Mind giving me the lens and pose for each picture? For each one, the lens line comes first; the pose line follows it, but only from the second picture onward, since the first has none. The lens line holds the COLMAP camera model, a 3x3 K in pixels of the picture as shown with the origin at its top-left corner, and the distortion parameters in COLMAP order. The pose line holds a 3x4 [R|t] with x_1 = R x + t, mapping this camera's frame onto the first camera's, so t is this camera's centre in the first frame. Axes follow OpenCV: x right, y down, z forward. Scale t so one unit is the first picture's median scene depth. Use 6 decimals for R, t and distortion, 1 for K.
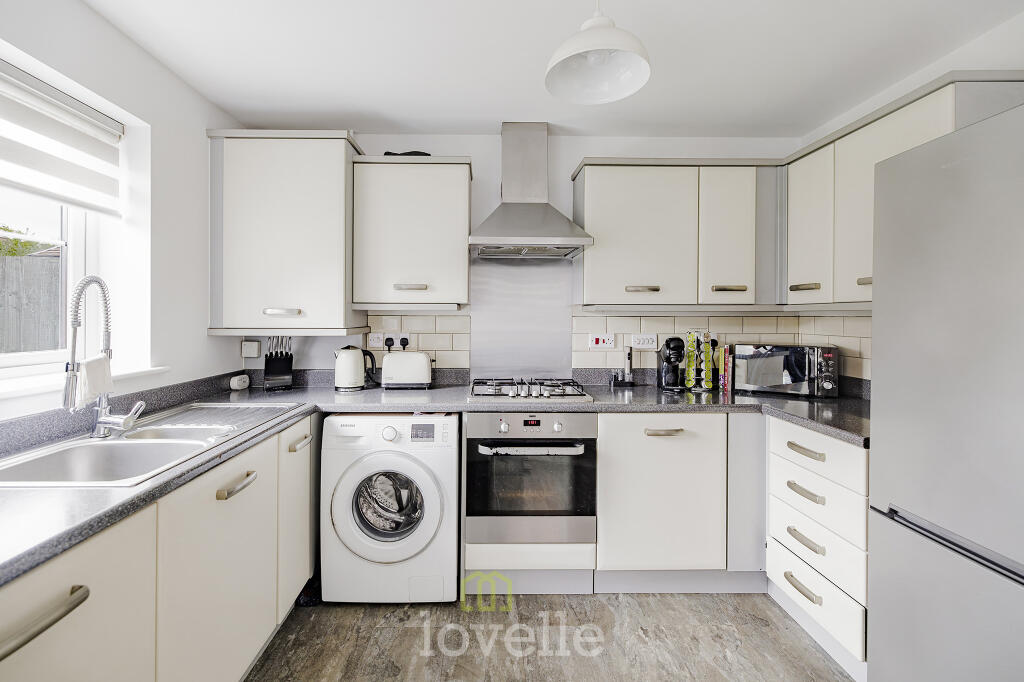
lens RADIAL K [[442.8, 0, 491.1], [0, 442.8, 321.0], [0, 0, 1]] dist [0.002671, -0.000150]
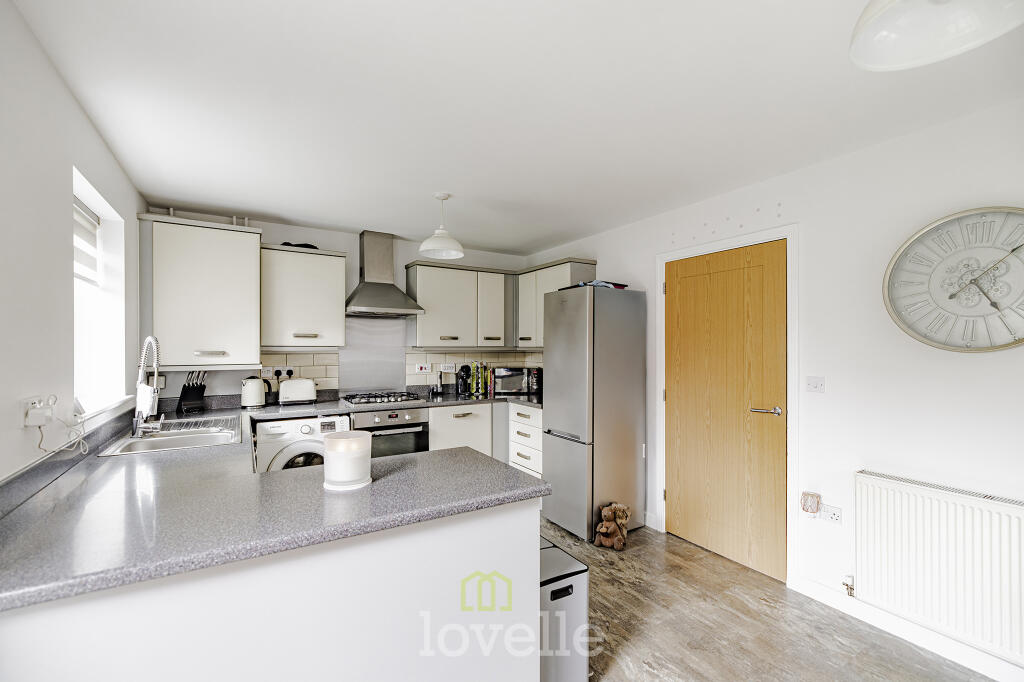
lens RADIAL K [[442.8, 0, 512.2], [0, 442.8, 347.3], [0, 0, 1]] dist [0.002671, -0.000150]
pose [[0.858235, -0.001973, 0.513254, -0.361726], [0.005264, 0.999974, -0.004958, -0.026603], [-0.513231, 0.006957, 0.858223, -0.668647]]
